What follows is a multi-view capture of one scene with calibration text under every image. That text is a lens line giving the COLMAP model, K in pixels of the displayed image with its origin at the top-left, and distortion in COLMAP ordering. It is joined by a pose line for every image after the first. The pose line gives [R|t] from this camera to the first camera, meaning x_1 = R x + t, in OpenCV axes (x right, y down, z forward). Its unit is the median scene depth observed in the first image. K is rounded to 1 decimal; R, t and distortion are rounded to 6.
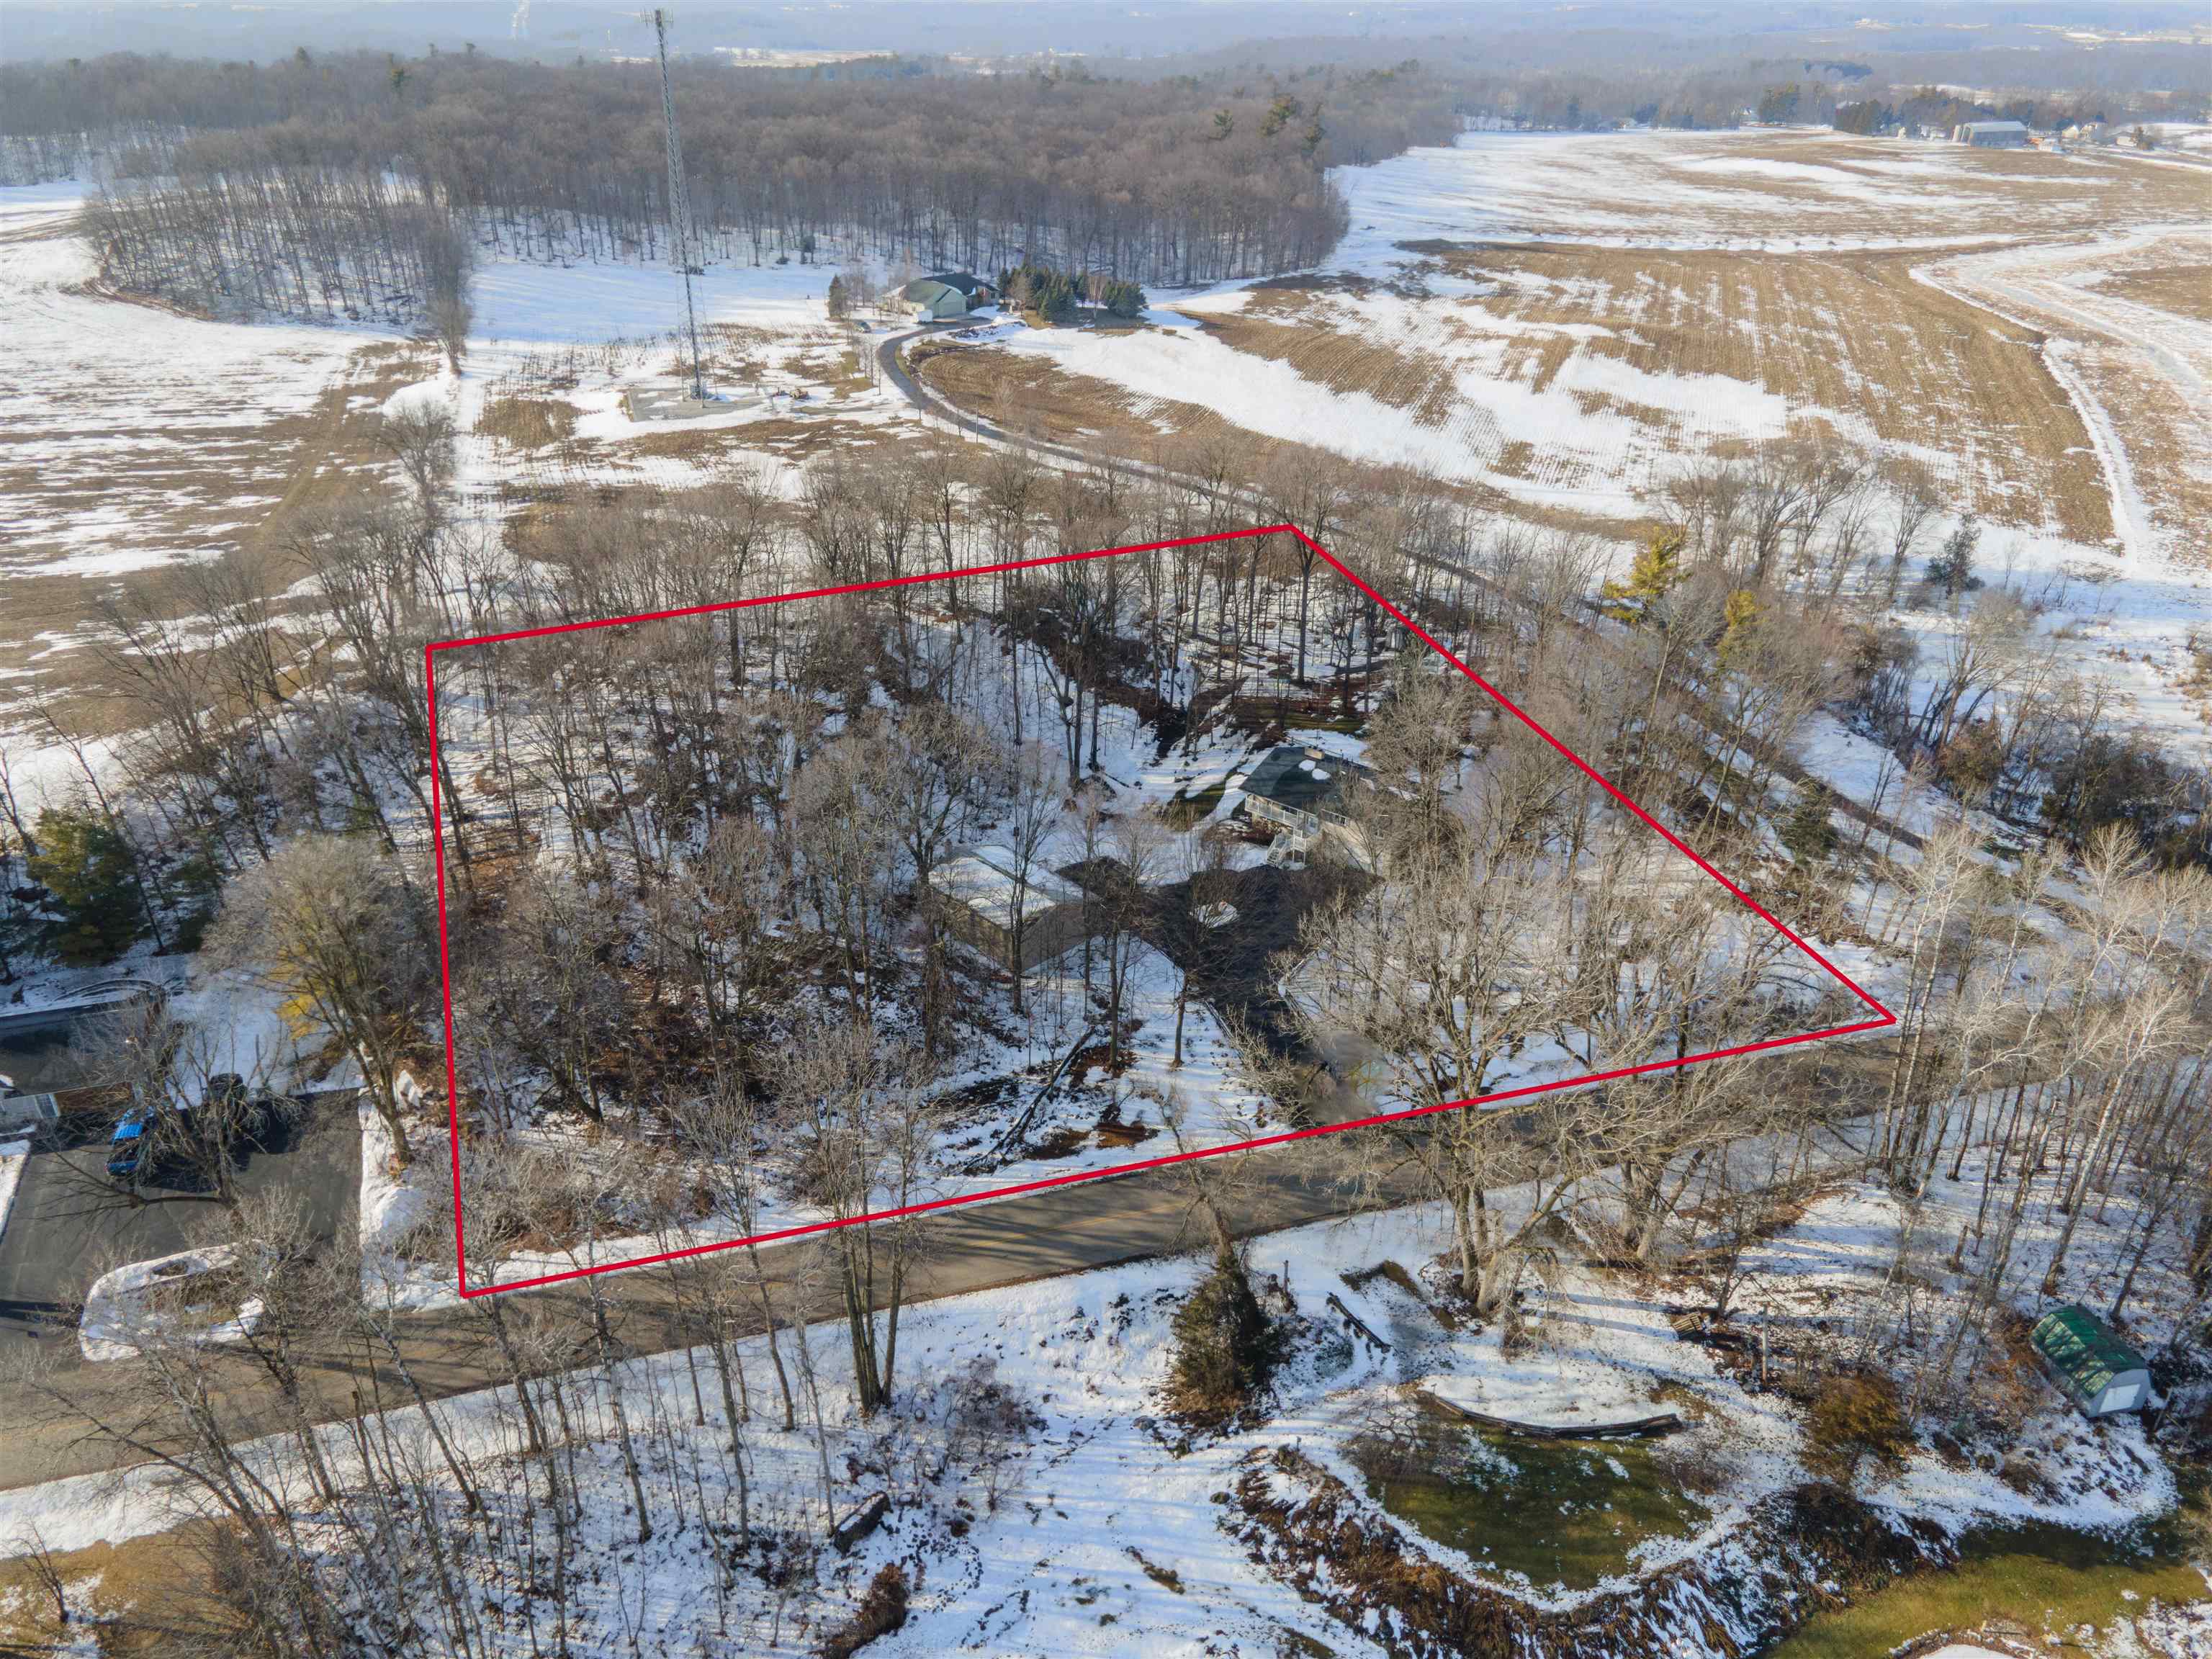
lens RADIAL K [[1520.0, 0, 1119.2], [0, 1520.0, 833.4], [0, 0, 1]] dist [0.000136, 0.062805]
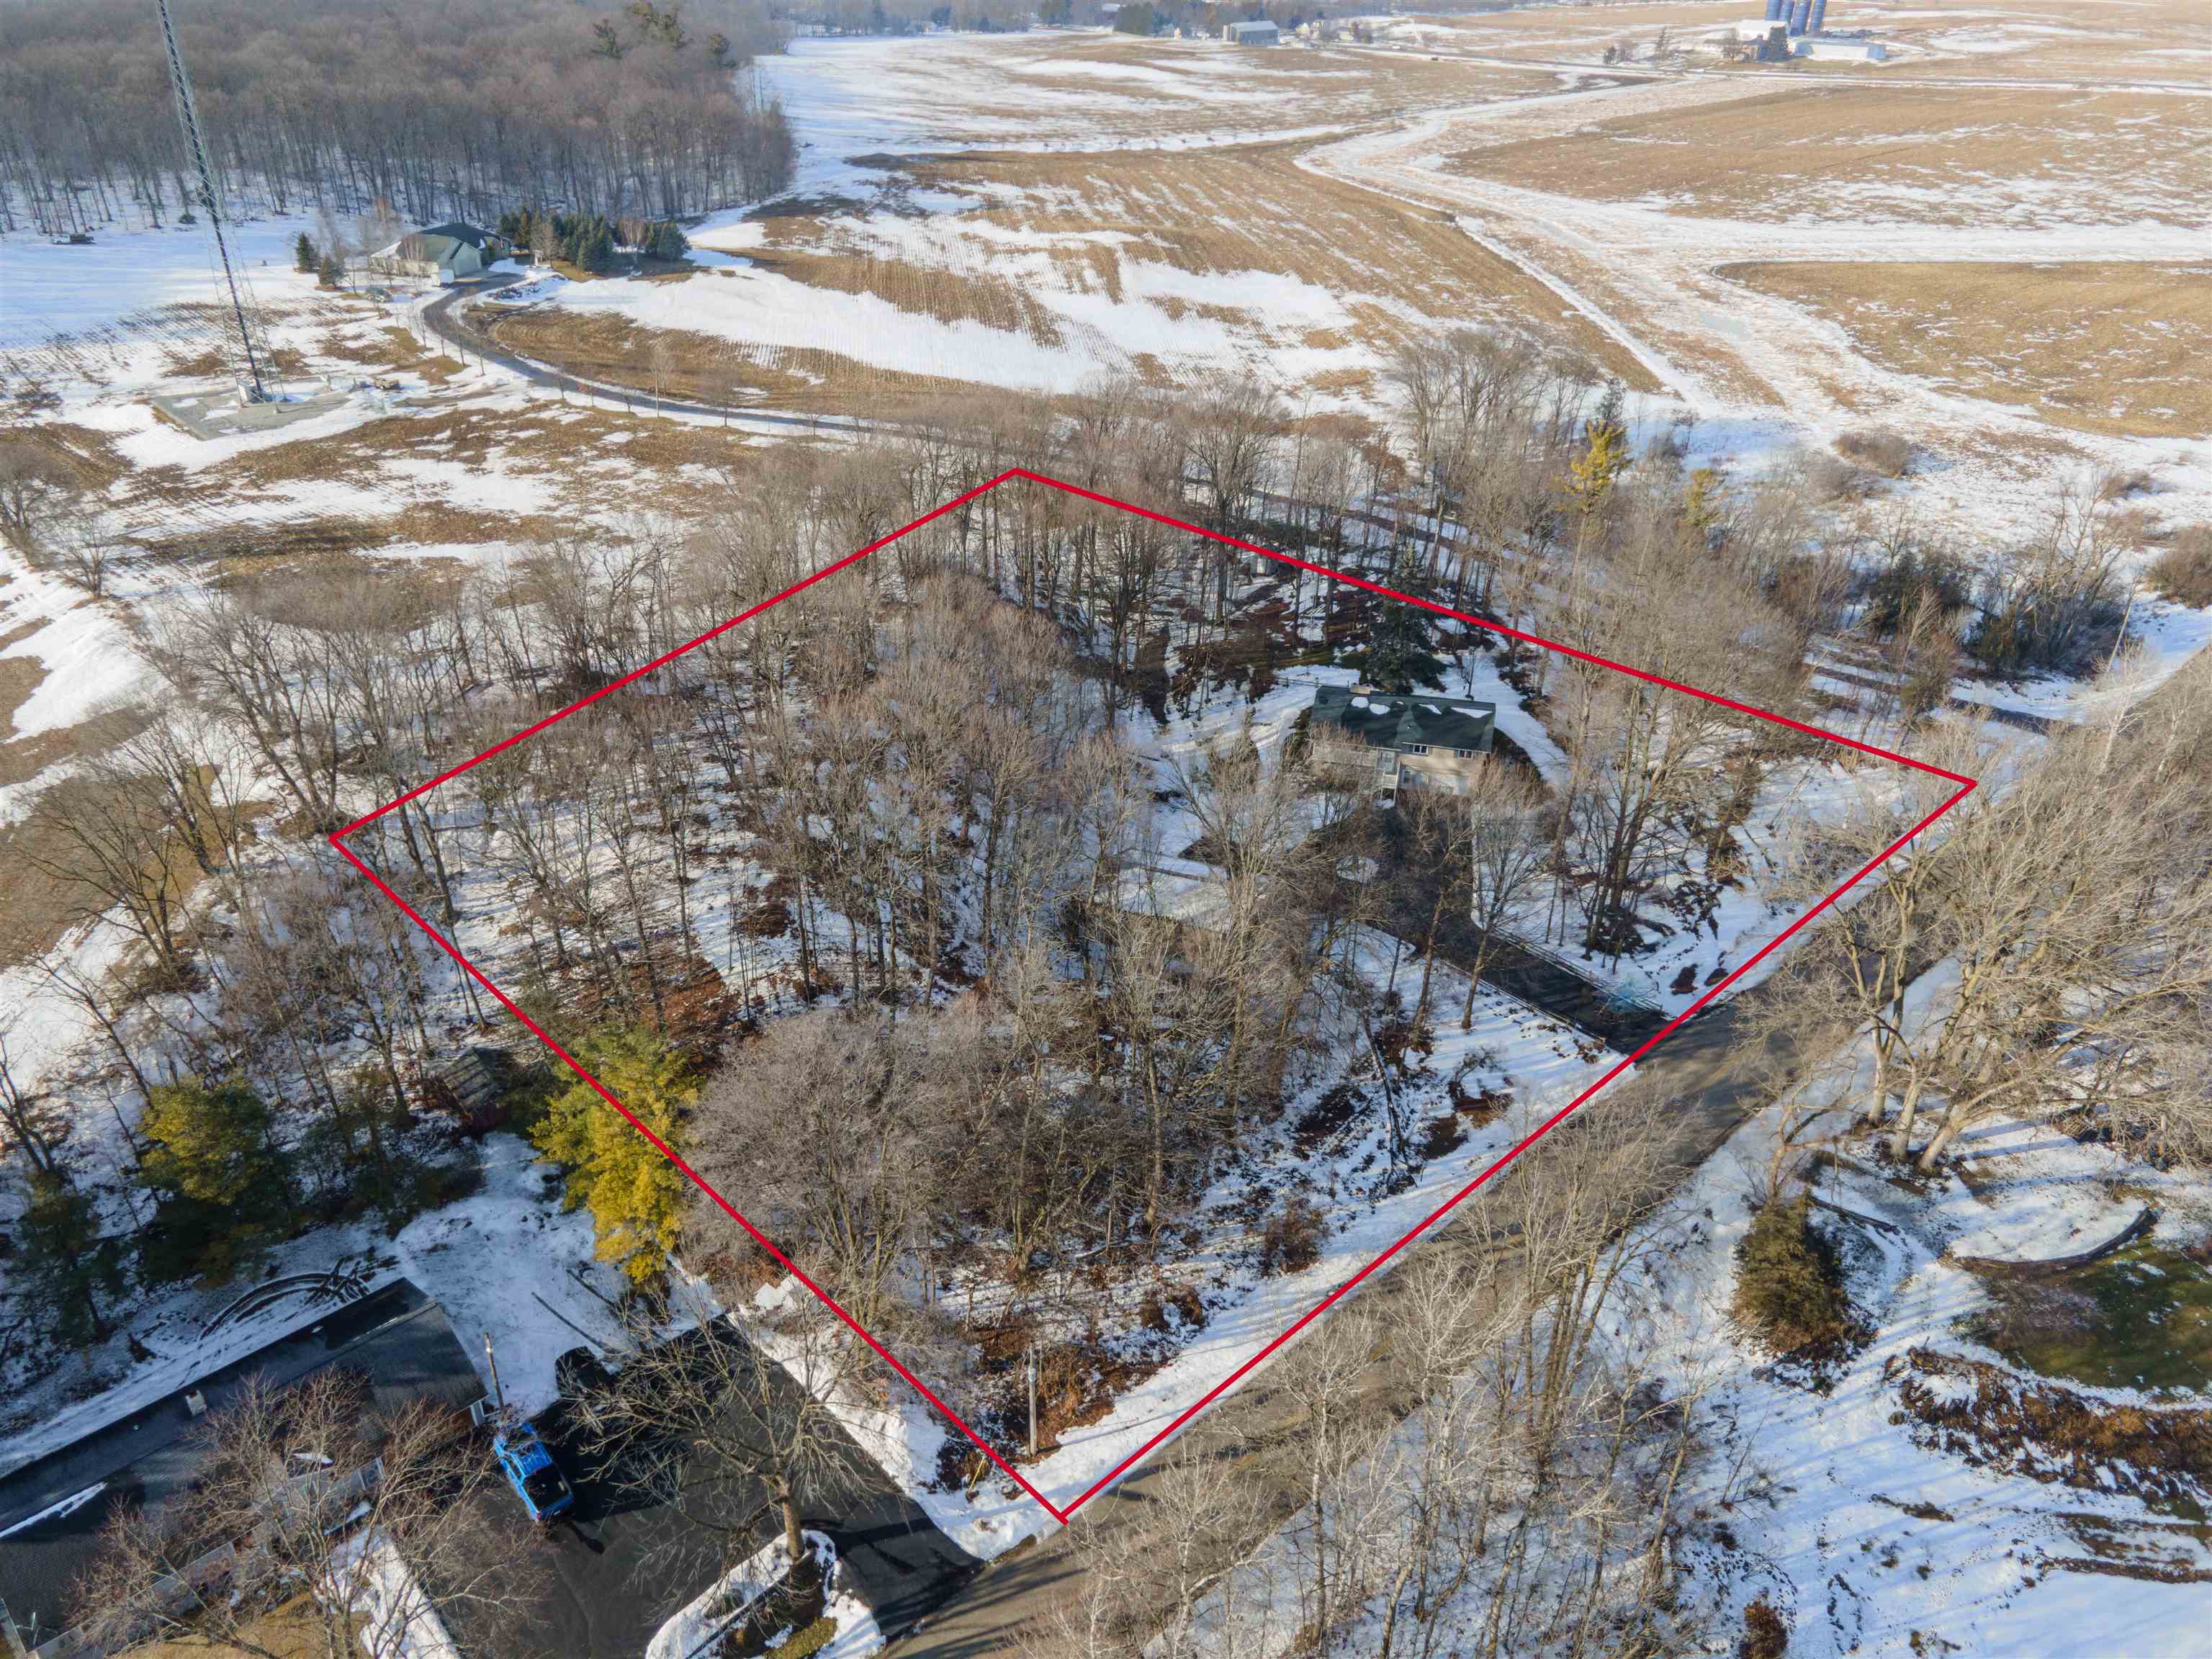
lens RADIAL K [[1520.0, 0, 1119.2], [0, 1520.0, 833.4], [0, 0, 1]] dist [0.000136, 0.062805]
pose [[0.910276, -0.216692, 0.352763, -0.398434], [0.199133, 0.976208, 0.085808, -0.080190], [-0.362965, -0.007862, 0.931770, 0.136556]]
